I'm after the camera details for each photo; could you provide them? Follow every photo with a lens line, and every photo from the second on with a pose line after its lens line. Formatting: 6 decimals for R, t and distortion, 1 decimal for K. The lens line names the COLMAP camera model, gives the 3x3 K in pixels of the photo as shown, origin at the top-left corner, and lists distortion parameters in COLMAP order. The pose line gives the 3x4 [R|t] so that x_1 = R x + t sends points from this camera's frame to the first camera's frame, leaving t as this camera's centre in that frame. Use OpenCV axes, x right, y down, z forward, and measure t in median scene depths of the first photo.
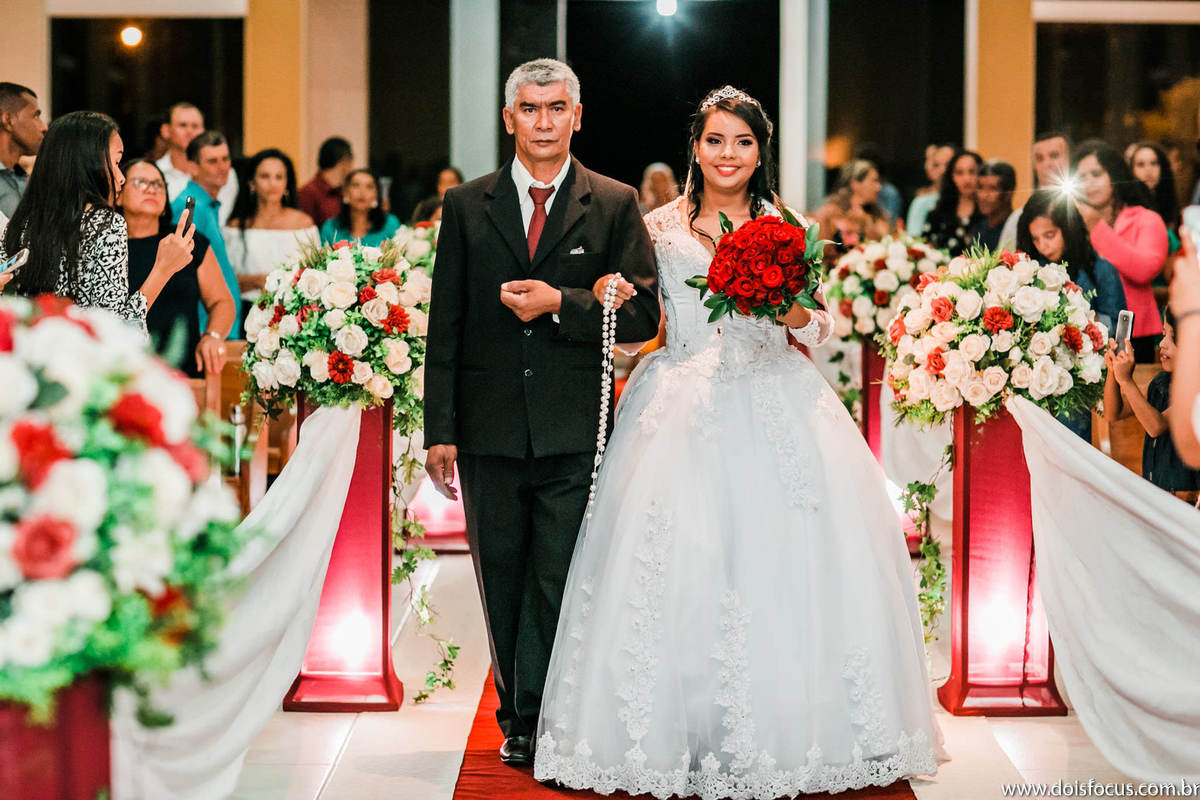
lens RADIAL K [[2894.7, 0, 600.0], [0, 2894.7, 400.0], [0, 0, 1]] dist [-0.084630, -0.735751]
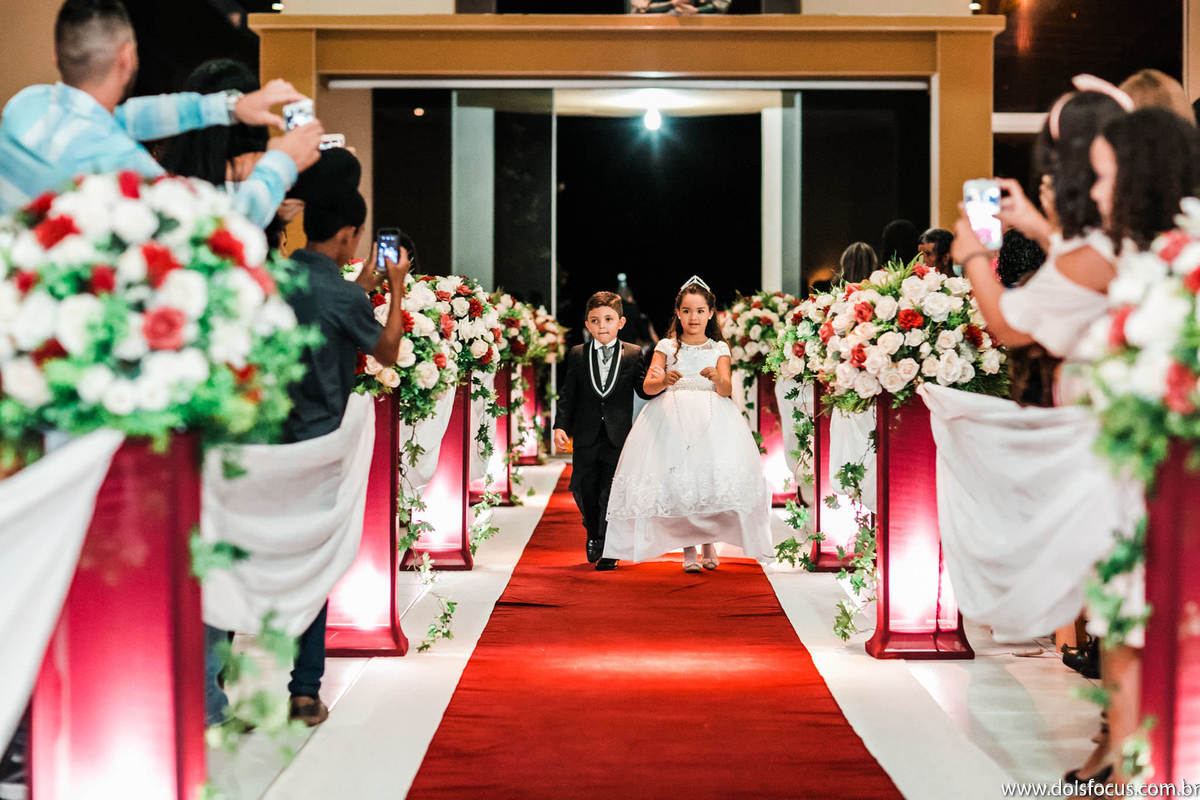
lens RADIAL K [[2894.7, 0, 600.0], [0, 2894.7, 400.0], [0, 0, 1]] dist [-0.084630, -0.735751]
pose [[0.999996, -0.002619, -0.000466, 0.010853], [0.002590, 0.998592, -0.052981, 0.067318], [0.000604, 0.052979, 0.998595, -0.181795]]
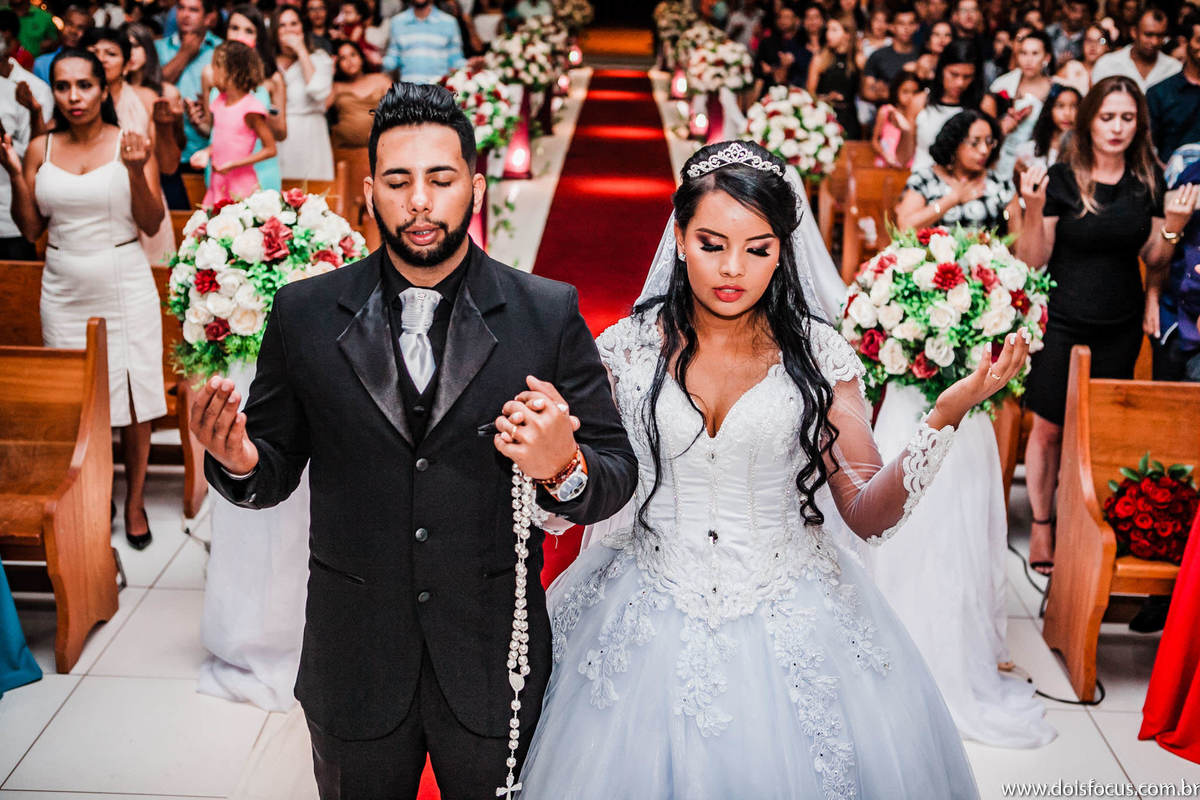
lens RADIAL K [[1504.5, 0, 600.0], [0, 1504.5, 400.0], [0, 0, 1]] dist [0.016538, 0.008000]
pose [[0.999673, 0.025561, -0.000992, 0.015506], [-0.024754, 0.976436, 0.214383, -0.017397], [0.006449, -0.214288, 0.976749, -0.721598]]
